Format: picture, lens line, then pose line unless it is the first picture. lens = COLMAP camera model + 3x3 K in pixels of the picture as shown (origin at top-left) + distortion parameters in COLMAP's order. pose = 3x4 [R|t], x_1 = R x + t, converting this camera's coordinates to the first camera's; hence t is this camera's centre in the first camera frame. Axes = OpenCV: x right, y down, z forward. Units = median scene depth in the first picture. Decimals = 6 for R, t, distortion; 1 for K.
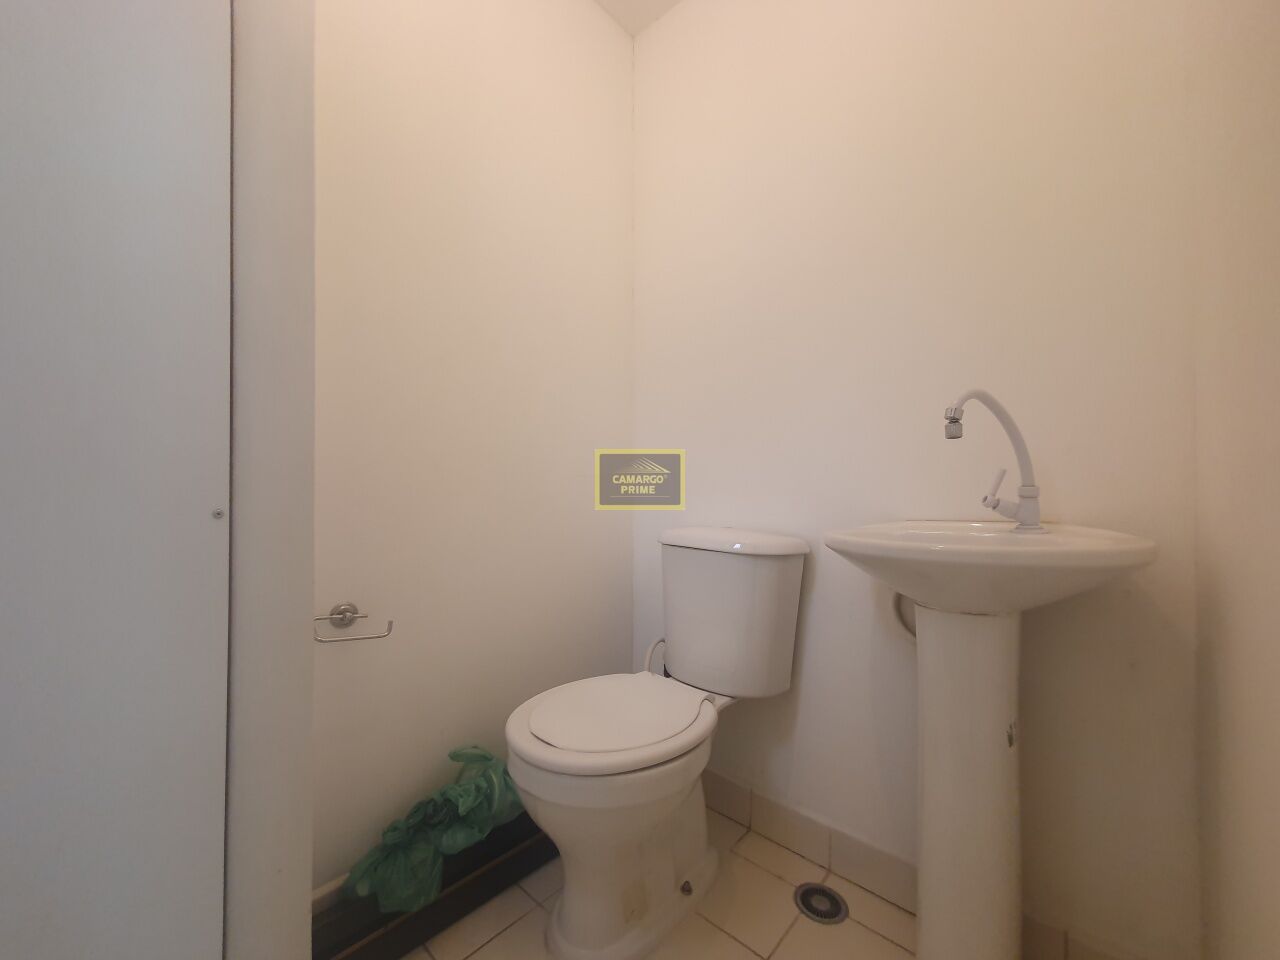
lens RADIAL K [[513.2, 0, 637.8], [0, 513.2, 477.8], [0, 0, 1]] dist [0.003922, 0.001037]
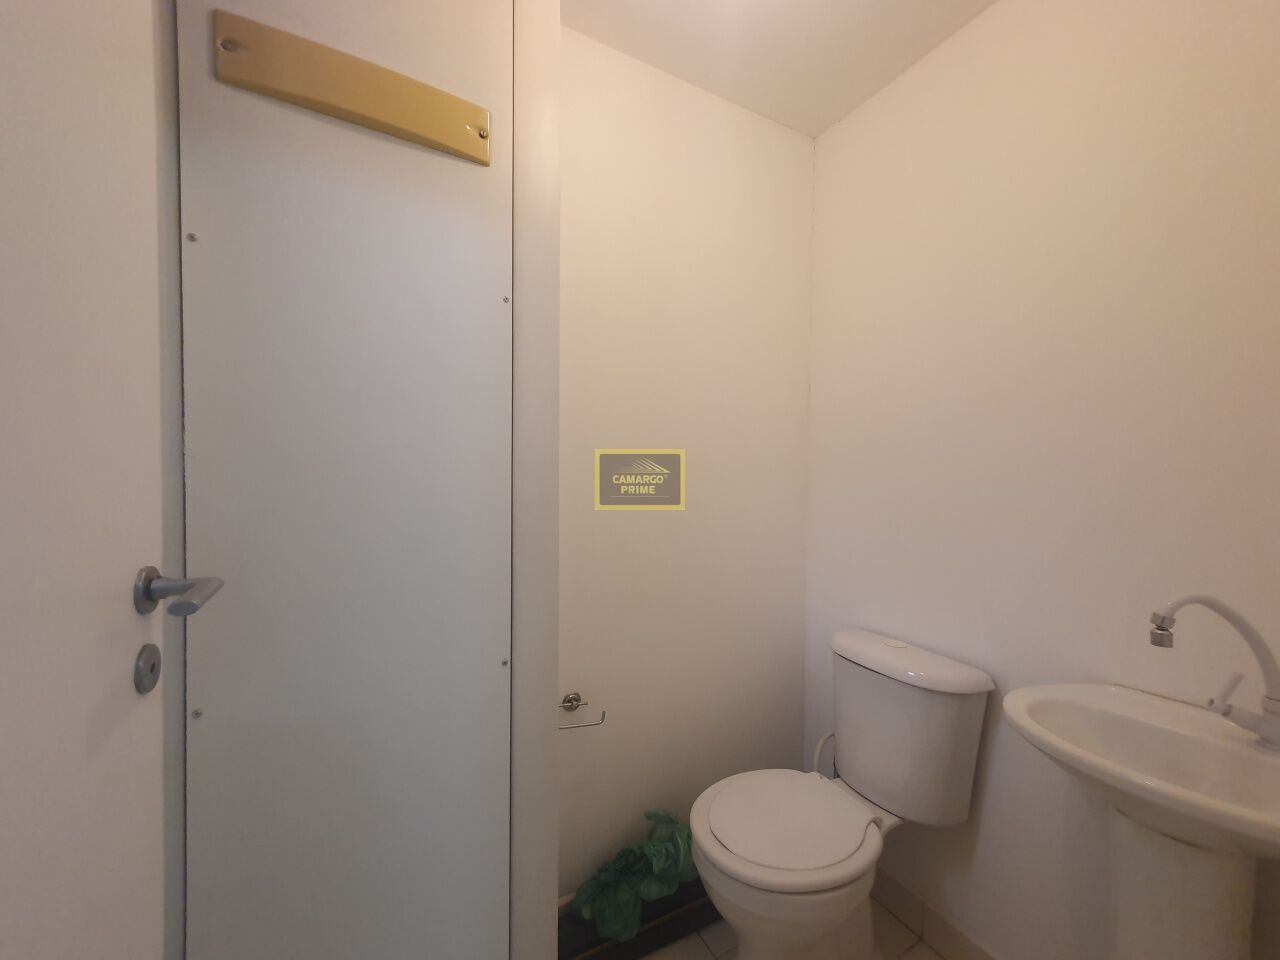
lens RADIAL K [[513.2, 0, 636.2], [0, 513.2, 482.2], [0, 0, 1]] dist [0.003922, 0.001037]
pose [[0.941596, 0.015377, -0.336394, 0.020358], [-0.004702, 0.999460, 0.032525, -0.328355], [0.336712, -0.029043, 0.941160, -0.164062]]
